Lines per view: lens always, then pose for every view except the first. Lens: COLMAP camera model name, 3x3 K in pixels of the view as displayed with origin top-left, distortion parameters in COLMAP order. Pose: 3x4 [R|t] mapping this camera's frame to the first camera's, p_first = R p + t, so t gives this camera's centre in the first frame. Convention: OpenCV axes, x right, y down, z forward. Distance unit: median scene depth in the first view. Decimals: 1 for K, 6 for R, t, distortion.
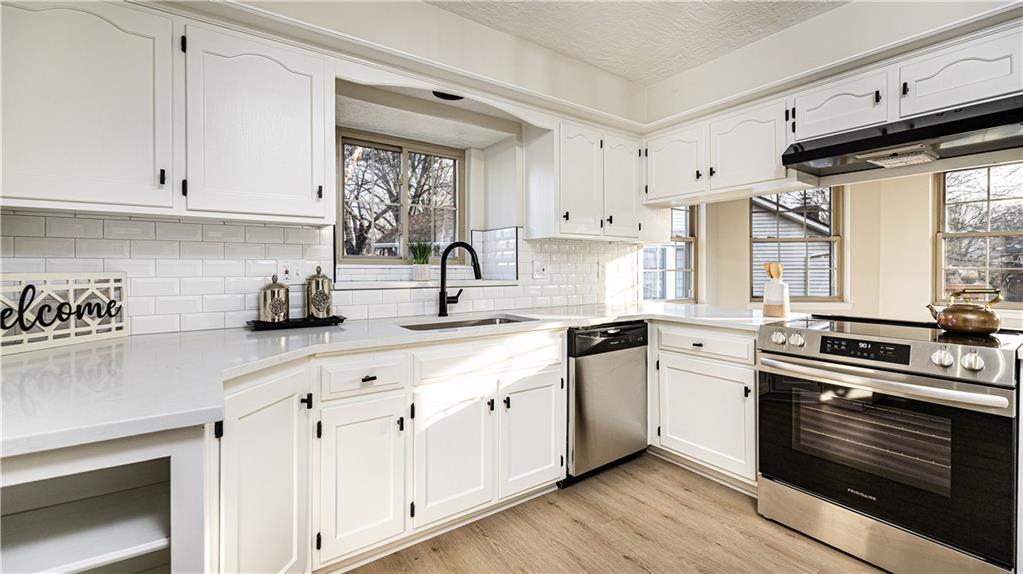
lens RADIAL K [[421.7, 0, 495.8], [0, 421.7, 265.8], [0, 0, 1]] dist [-0.001545, -0.001016]
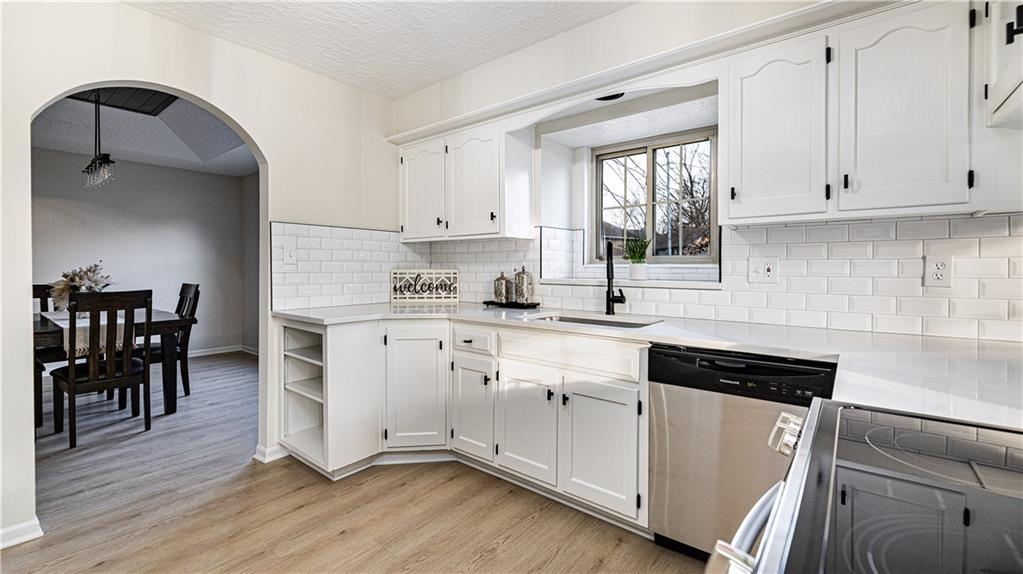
lens RADIAL K [[421.7, 0, 525.9], [0, 421.7, 275.9], [0, 0, 1]] dist [-0.001545, -0.001016]
pose [[0.307964, 0.018455, -0.951219, 1.118005], [0.004220, 0.999776, 0.020763, 0.005951], [0.951389, -0.010408, 0.307817, 0.703555]]
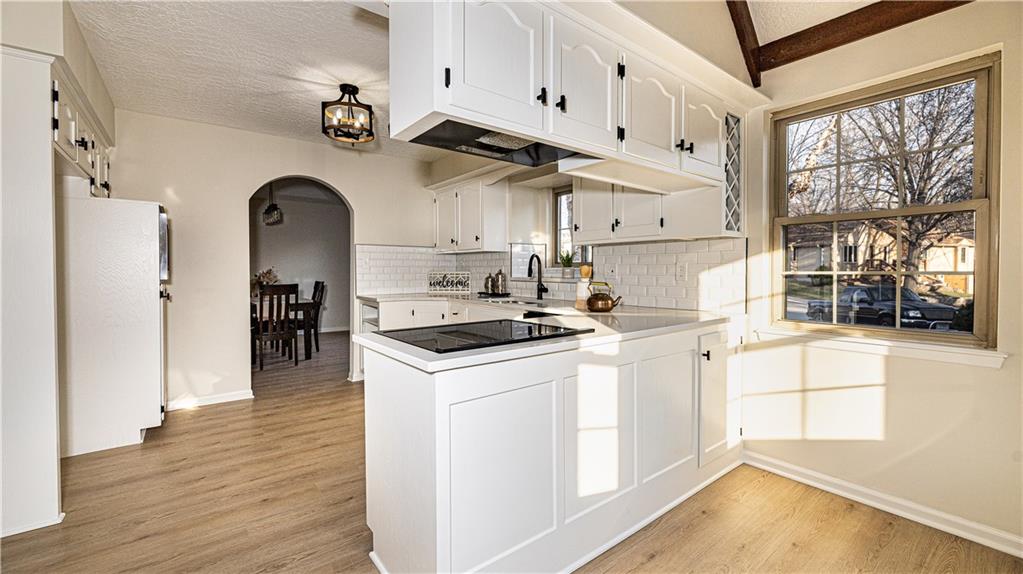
lens RADIAL K [[421.7, 0, 515.2], [0, 421.7, 280.6], [0, 0, 1]] dist [-0.001545, -0.001016]
pose [[0.059713, 0.022873, -0.997954, 2.135904], [0.006195, 0.999710, 0.023284, 0.011979], [0.998196, -0.007573, 0.059554, 1.156774]]
